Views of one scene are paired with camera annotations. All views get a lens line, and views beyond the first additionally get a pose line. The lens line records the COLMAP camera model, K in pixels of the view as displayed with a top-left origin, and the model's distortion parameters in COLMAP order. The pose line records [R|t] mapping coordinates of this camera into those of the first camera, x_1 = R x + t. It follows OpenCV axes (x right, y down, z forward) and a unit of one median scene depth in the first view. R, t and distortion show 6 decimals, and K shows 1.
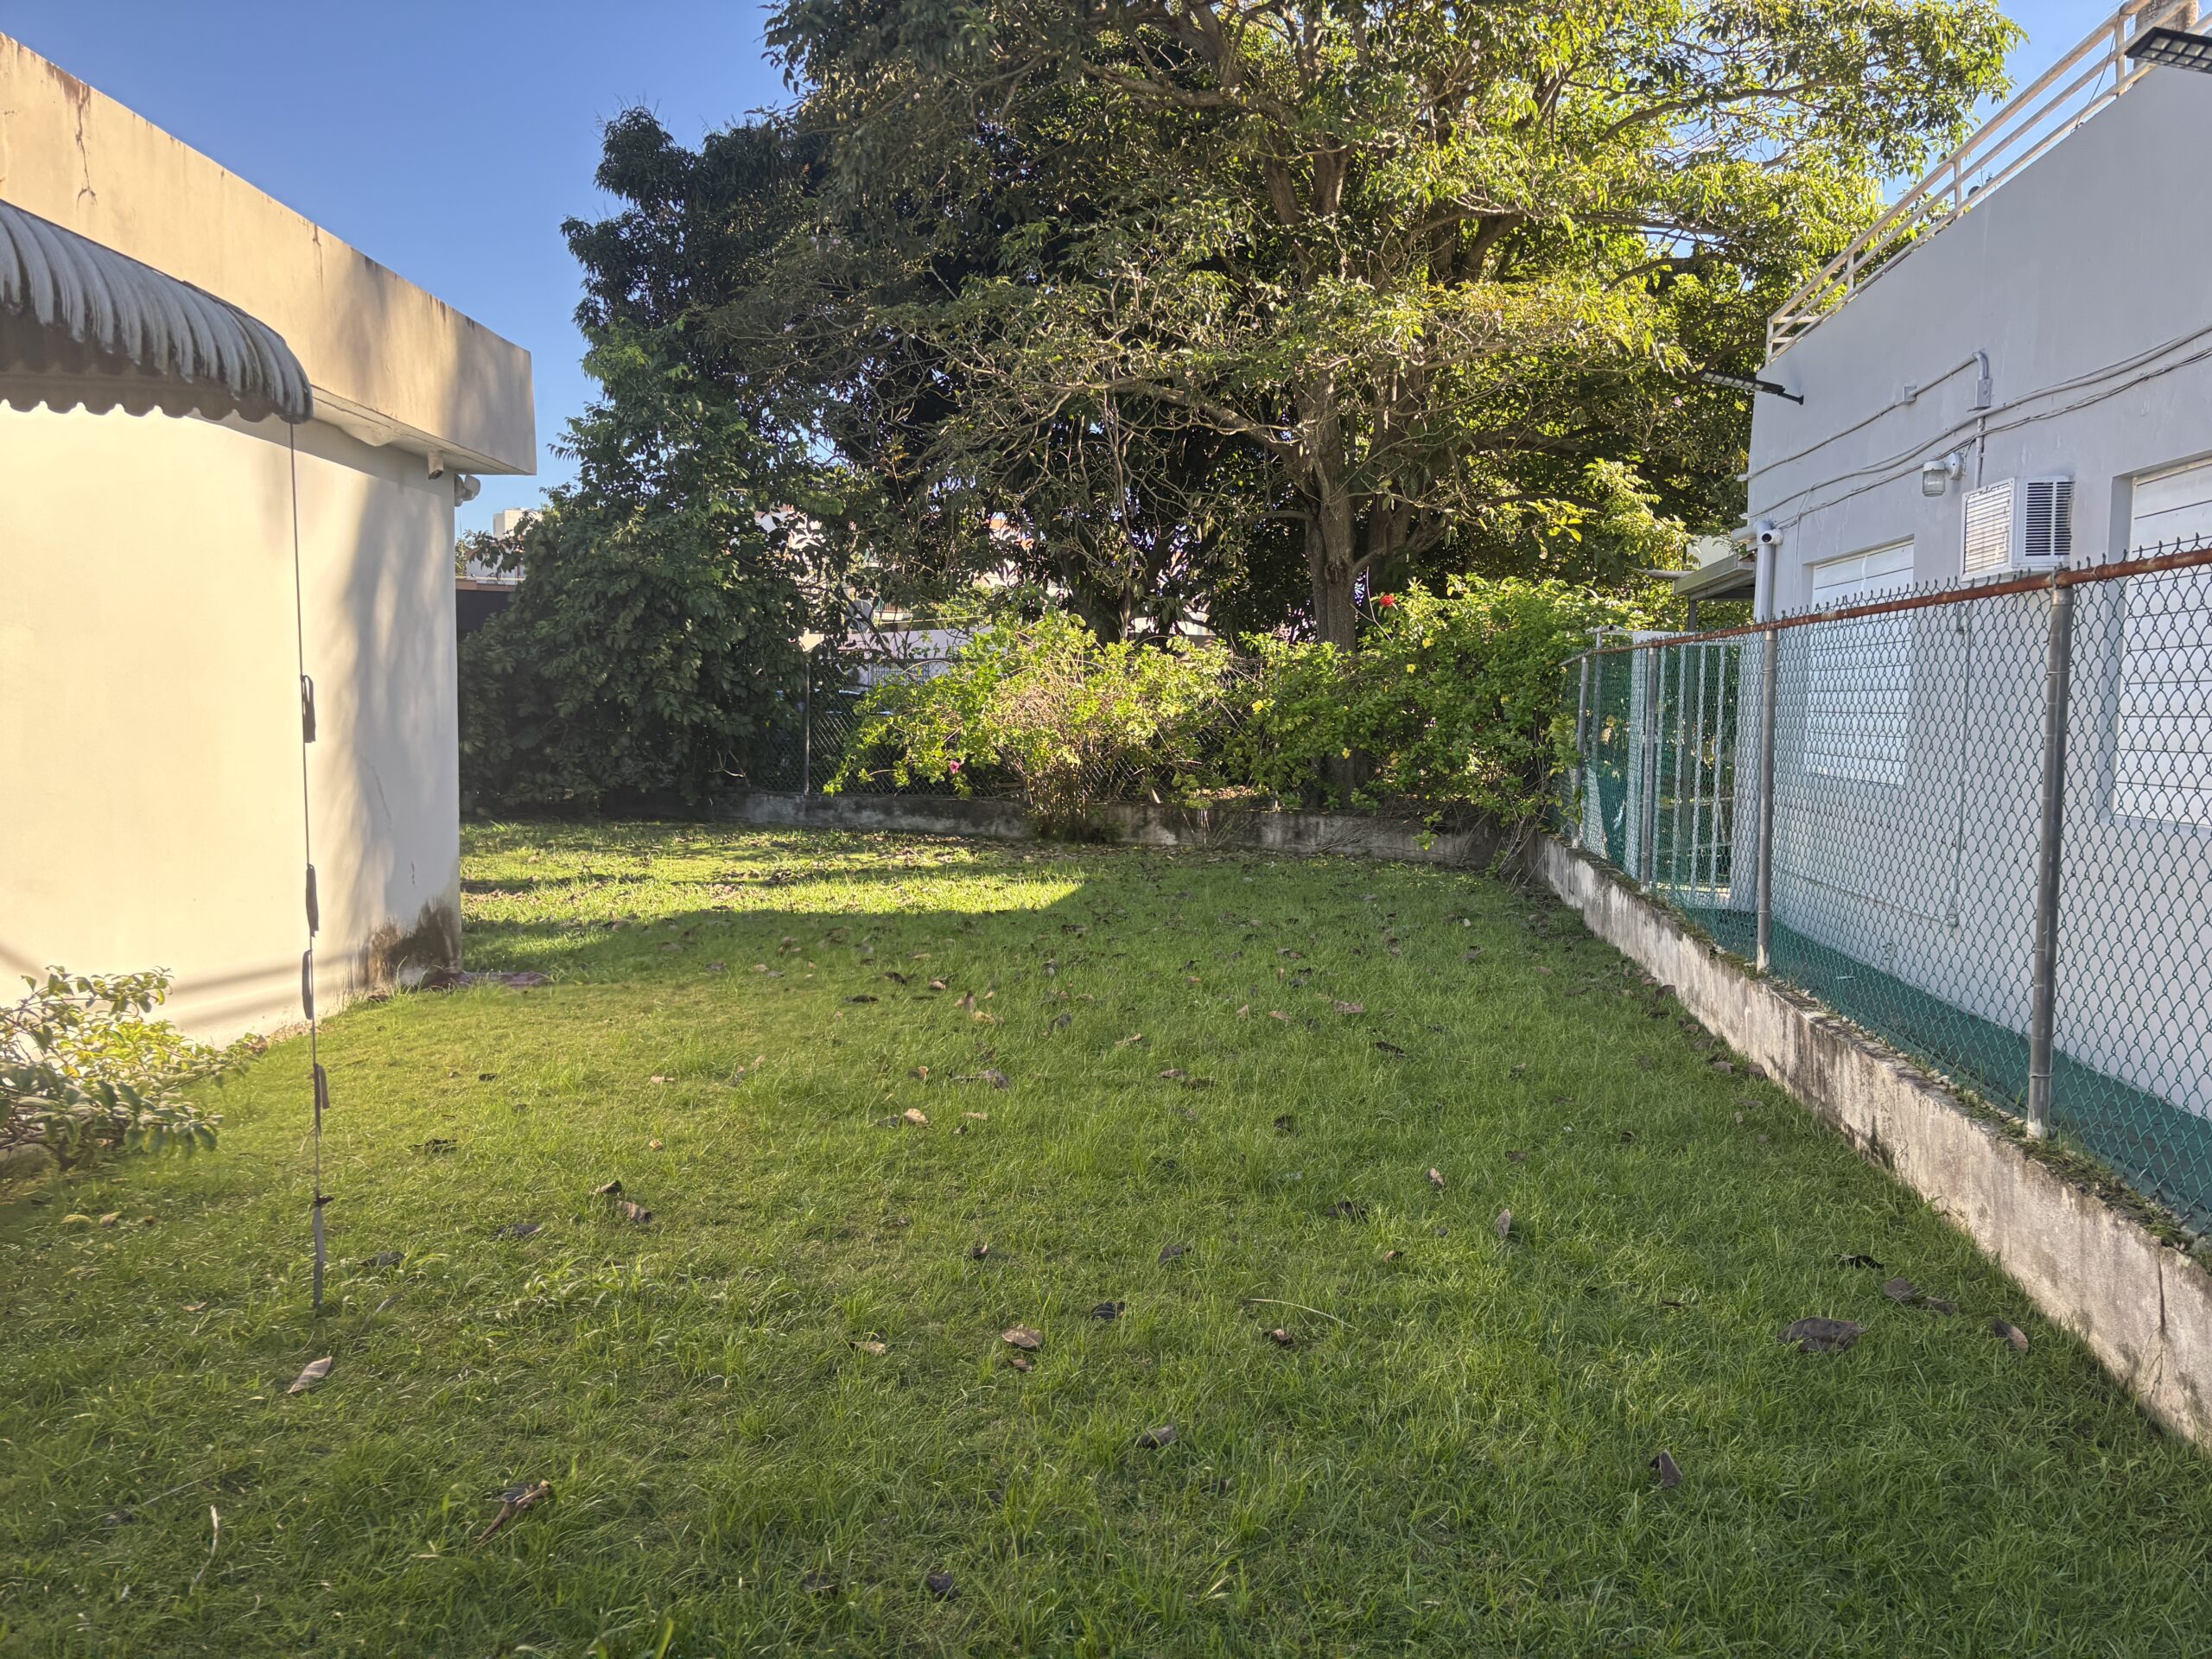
lens RADIAL K [[1688.3, 0, 1106.0], [0, 1688.3, 829.5], [0, 0, 1]] dist [0.112238, -0.058603]
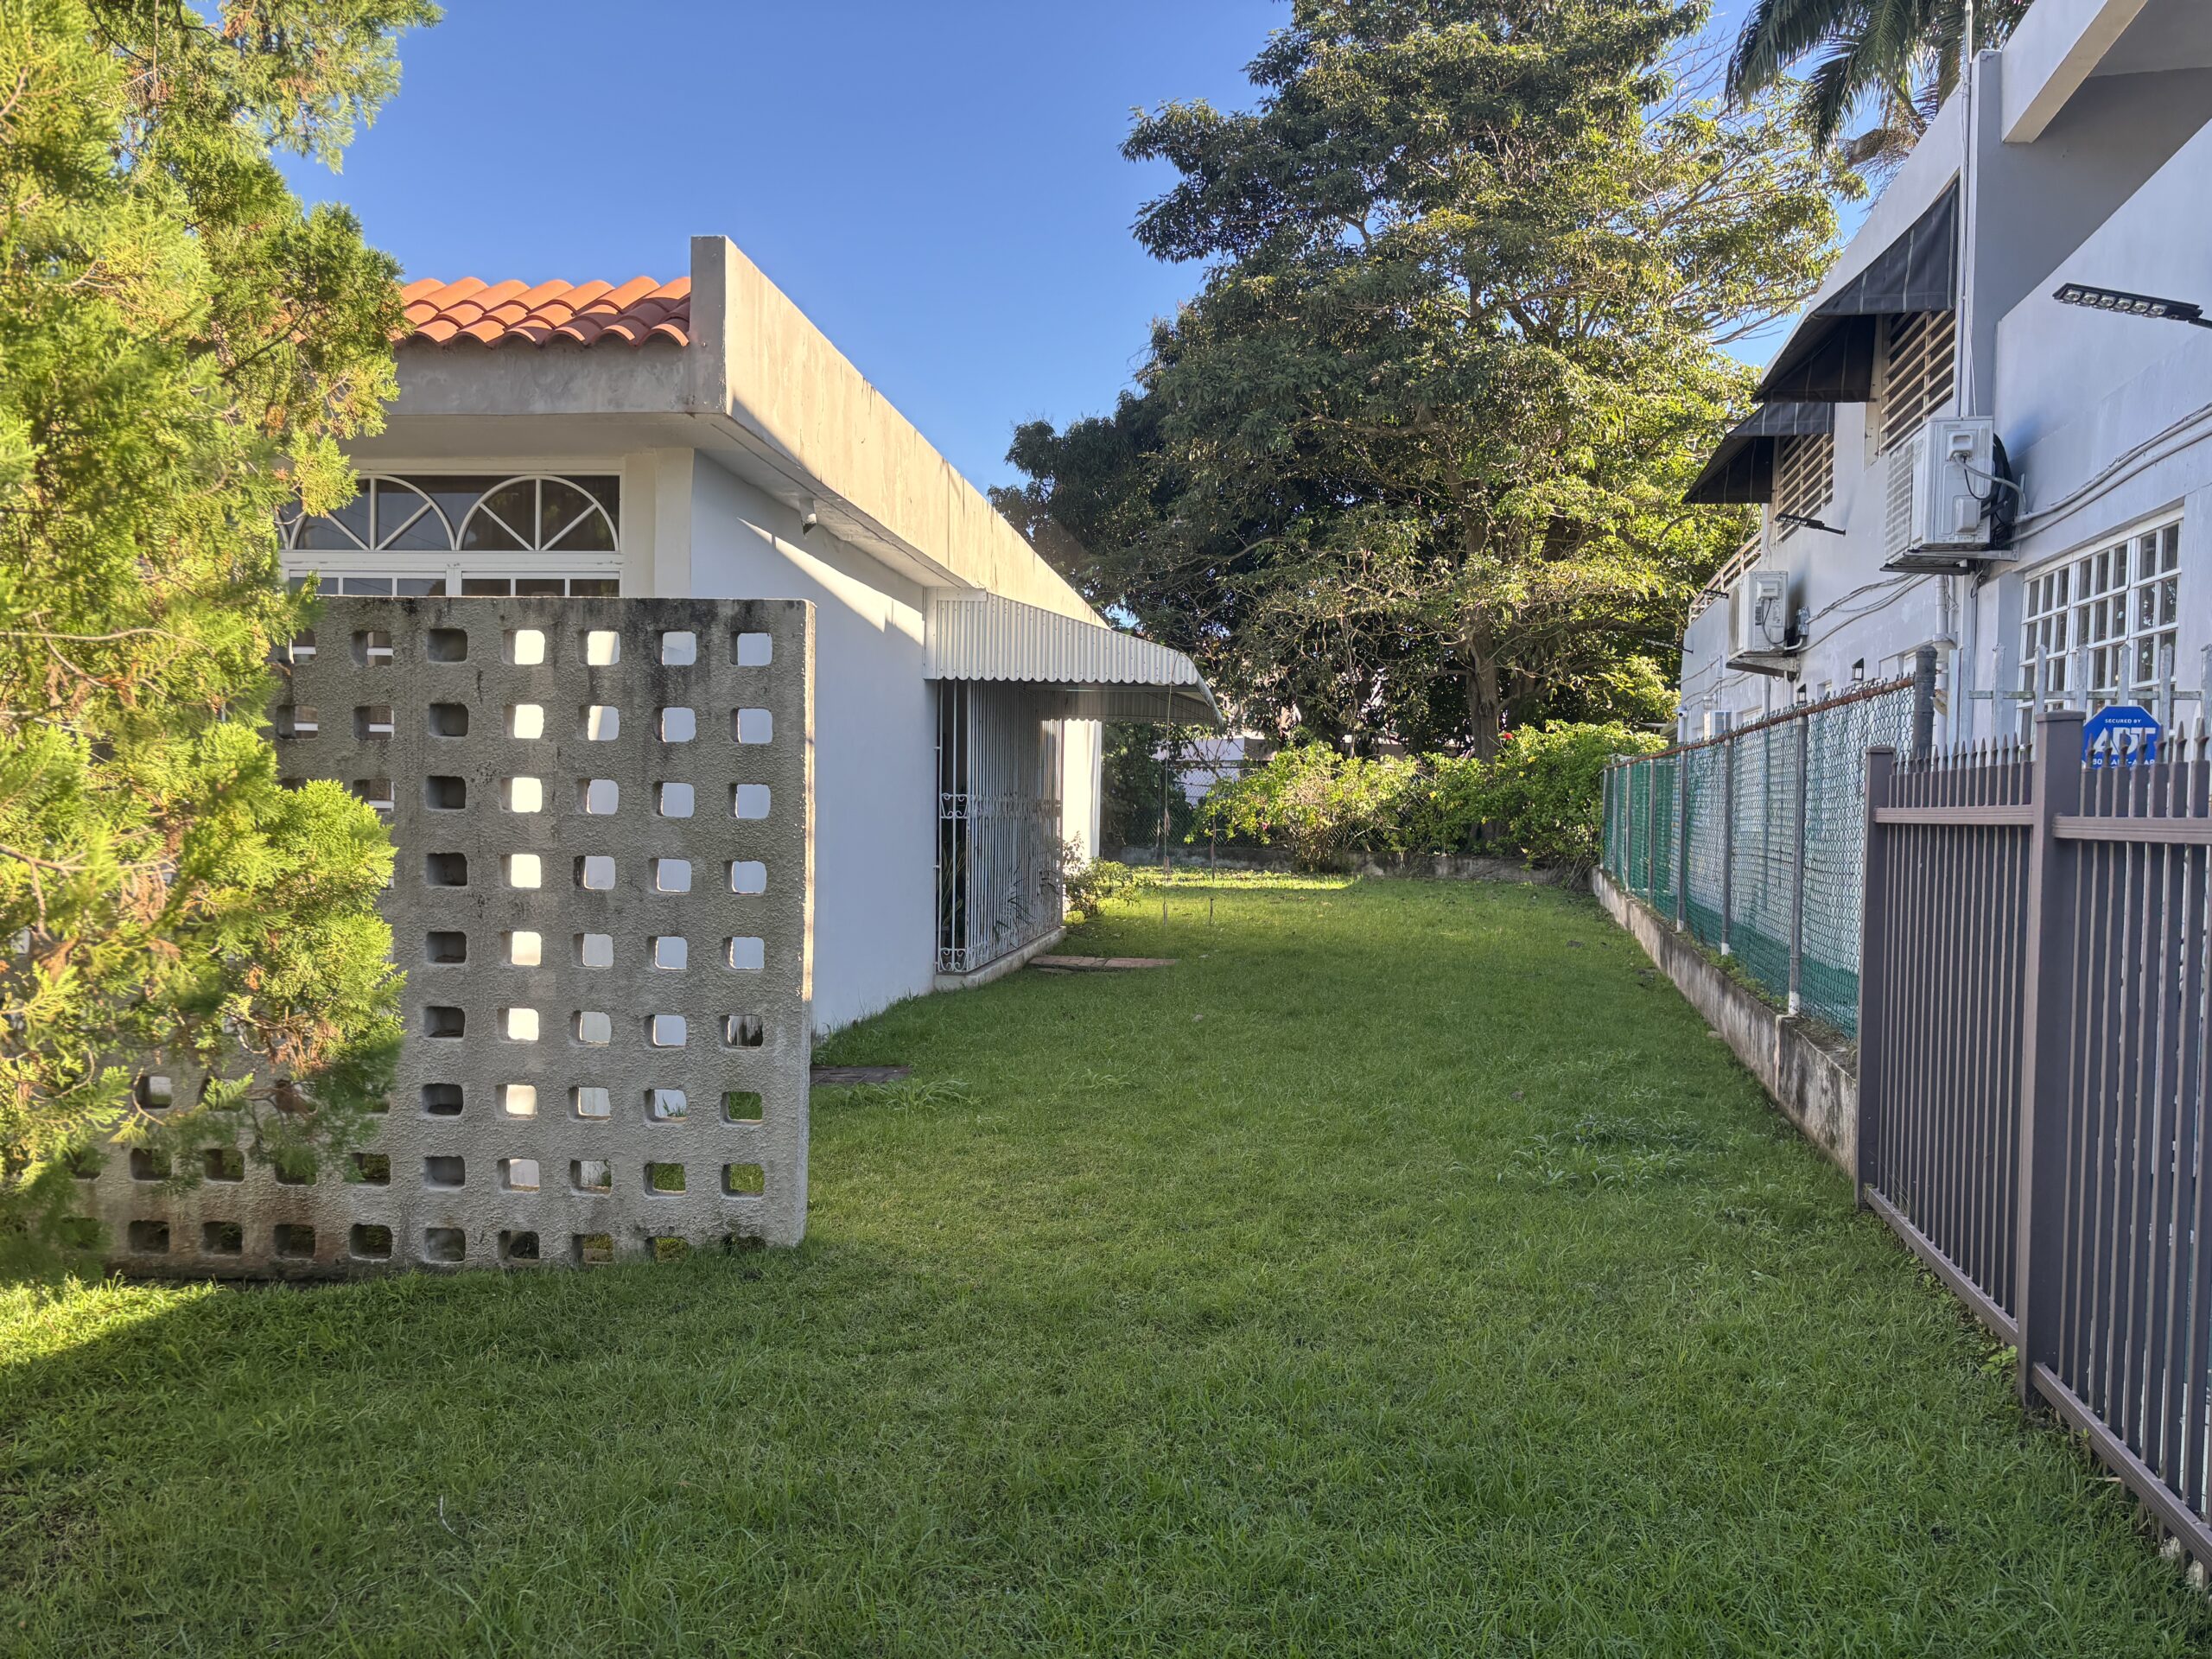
lens RADIAL K [[1696.4, 0, 1113.2], [0, 1696.4, 869.1], [0, 0, 1]] dist [0.056565, -0.058667]
pose [[0.995195, 0.010911, -0.097304, -0.067893], [-0.014241, 0.999334, -0.033591, 0.067781], [0.096873, 0.034815, 0.994688, -0.779052]]
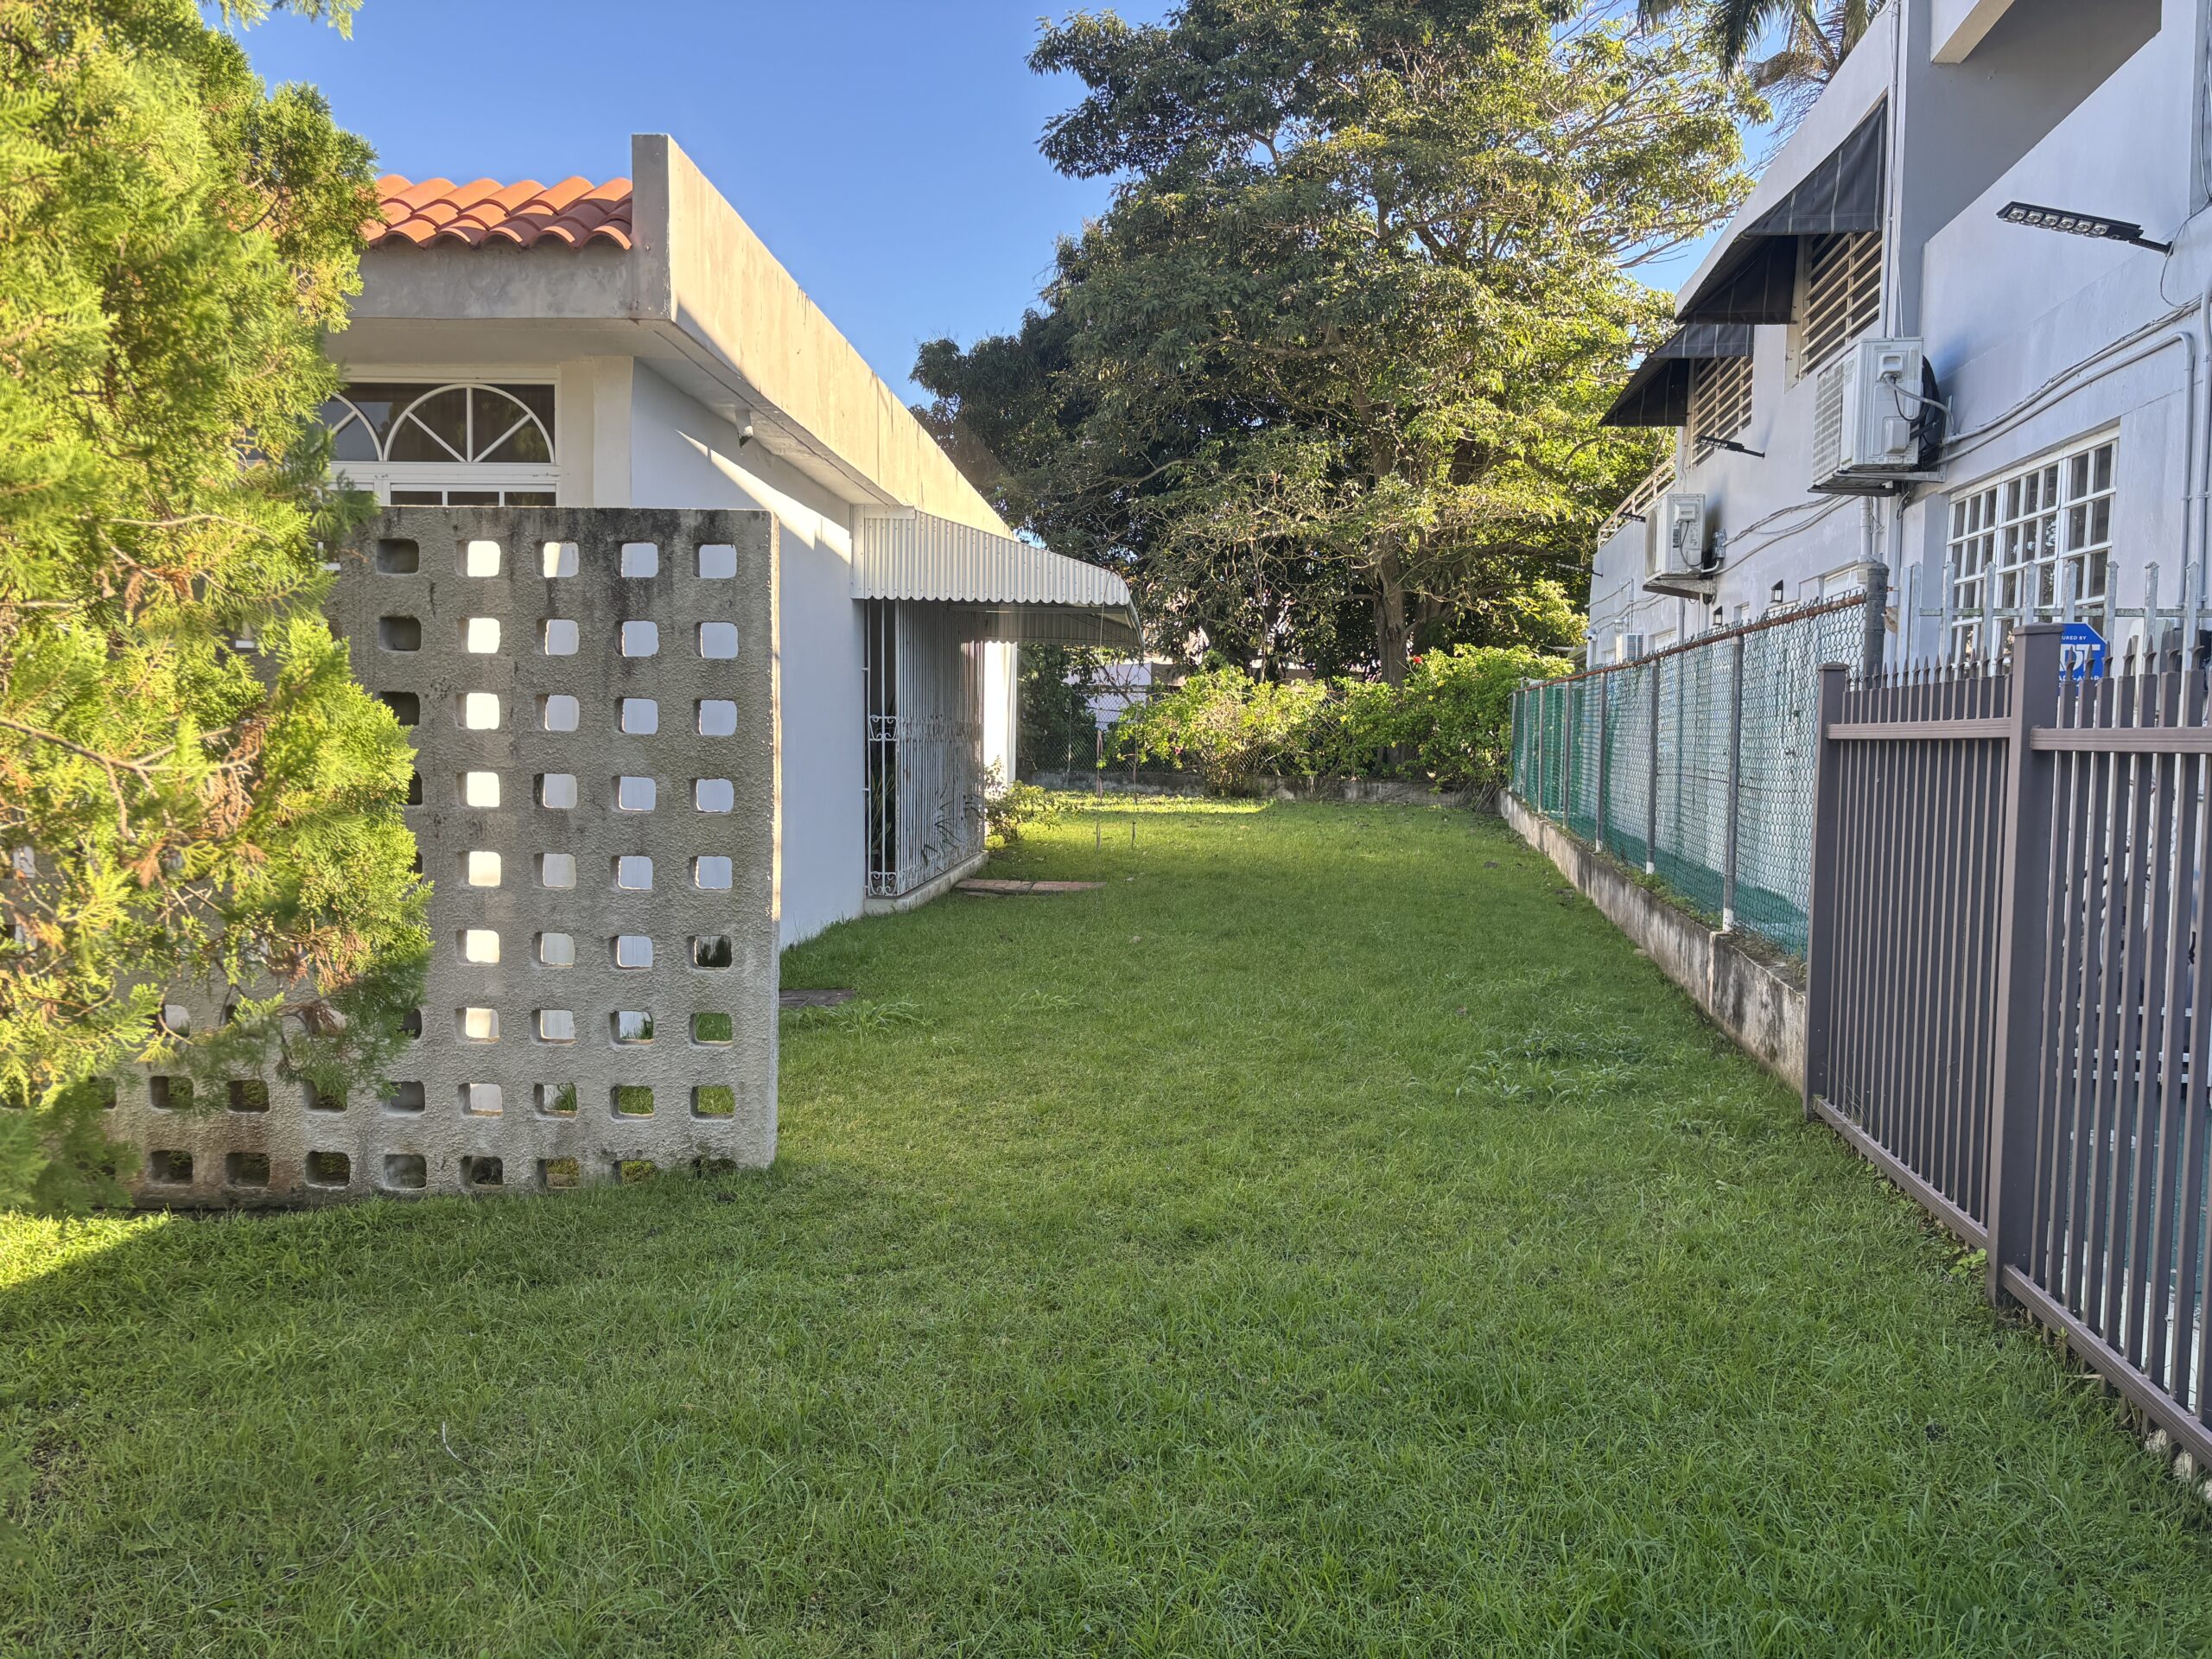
lens RADIAL K [[1693.5, 0, 1085.0], [0, 1693.5, 852.9], [0, 0, 1]] dist [0.055177, -0.060707]
pose [[0.998491, 0.009493, -0.054087, -0.082127], [-0.009512, 0.999955, -0.000097, 0.069523], [0.054084, 0.000612, 0.998536, -0.776164]]
